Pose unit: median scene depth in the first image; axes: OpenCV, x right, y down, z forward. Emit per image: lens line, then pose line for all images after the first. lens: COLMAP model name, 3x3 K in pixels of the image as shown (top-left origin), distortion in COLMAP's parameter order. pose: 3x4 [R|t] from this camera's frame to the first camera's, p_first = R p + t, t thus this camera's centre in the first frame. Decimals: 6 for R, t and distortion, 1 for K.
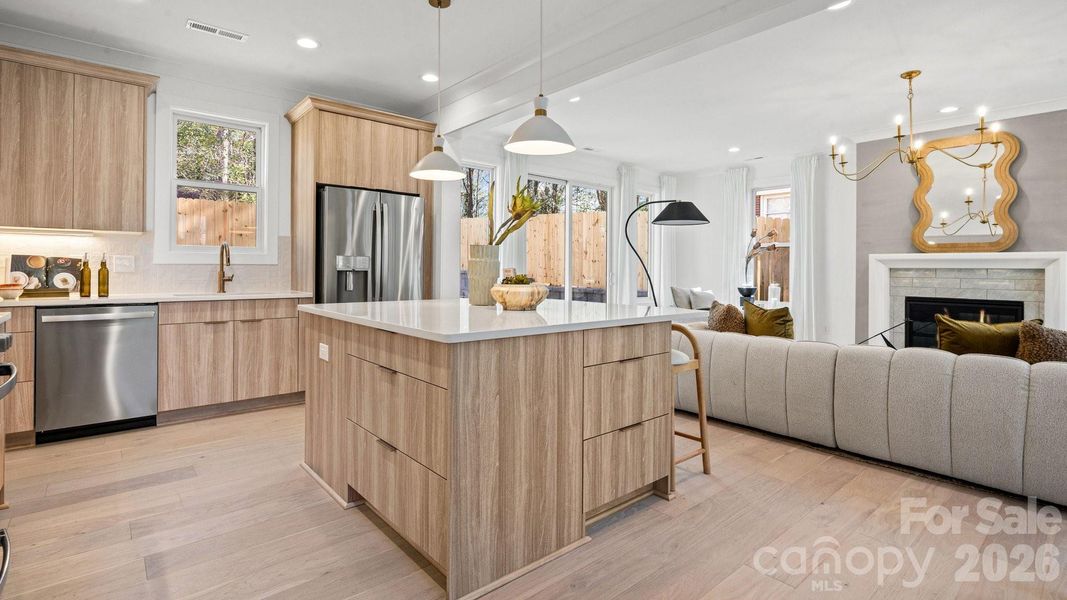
lens RADIAL K [[498.3, 0, 538.0], [0, 498.3, 271.2], [0, 0, 1]] dist [-0.000784, -0.001607]
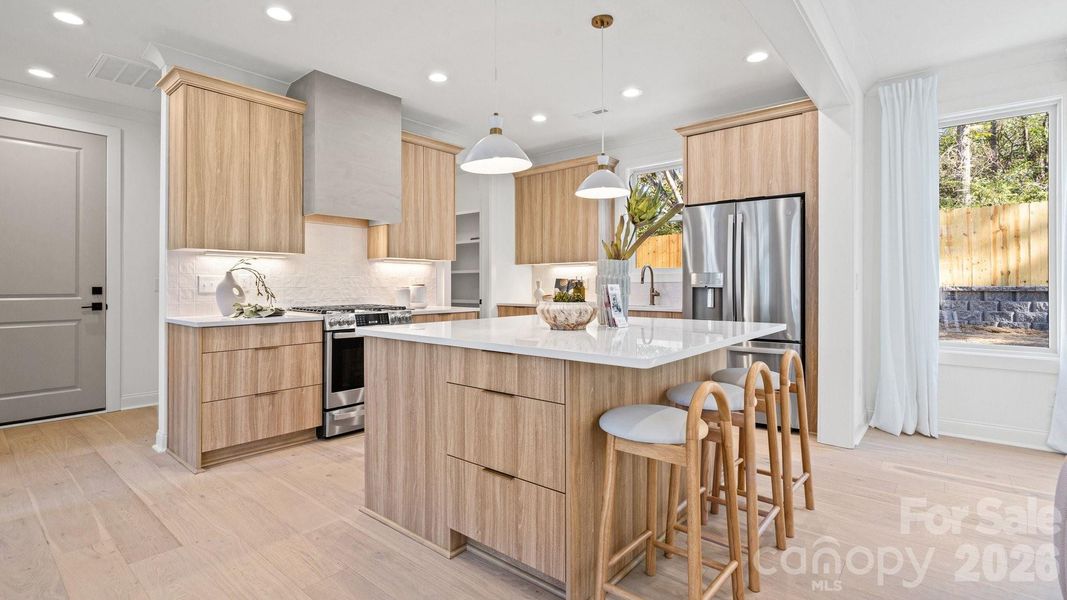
lens RADIAL K [[498.3, 0, 537.2], [0, 498.3, 297.9], [0, 0, 1]] dist [-0.000784, -0.001607]
pose [[0.159979, 0.019926, -0.986919, 0.662608], [-0.003968, 0.999801, 0.019543, 0.001102], [0.987112, 0.000790, 0.160026, 0.608240]]
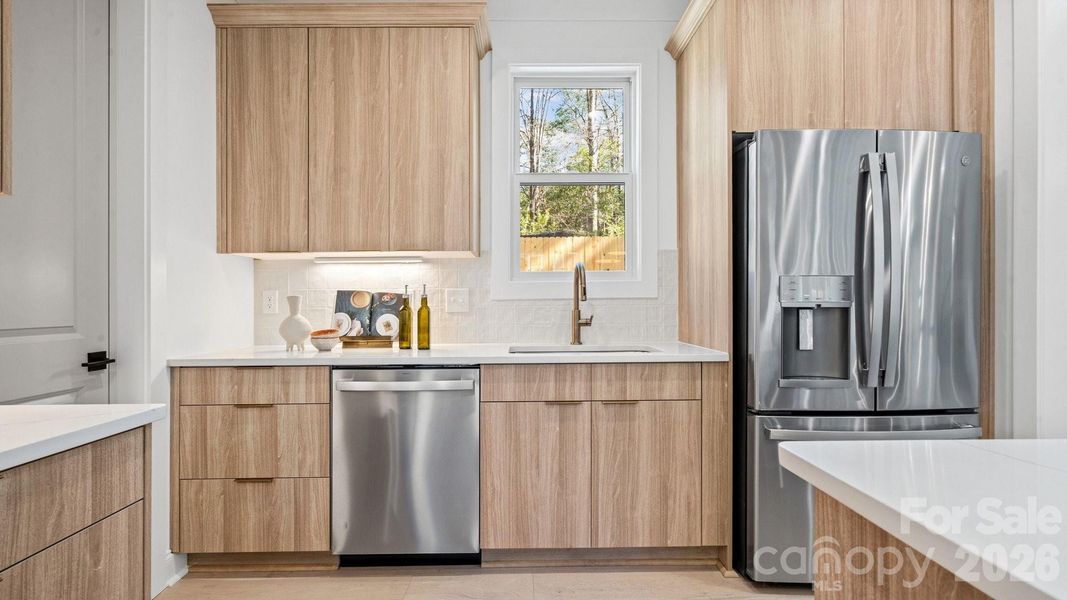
lens RADIAL K [[498.3, 0, 511.7], [0, 498.3, 312.0], [0, 0, 1]] dist [-0.000784, -0.001607]
pose [[0.742972, -0.002585, -0.669318, -0.332575], [0.010273, 0.999919, 0.007542, -0.003502], [0.669244, -0.012480, 0.742938, 0.577718]]
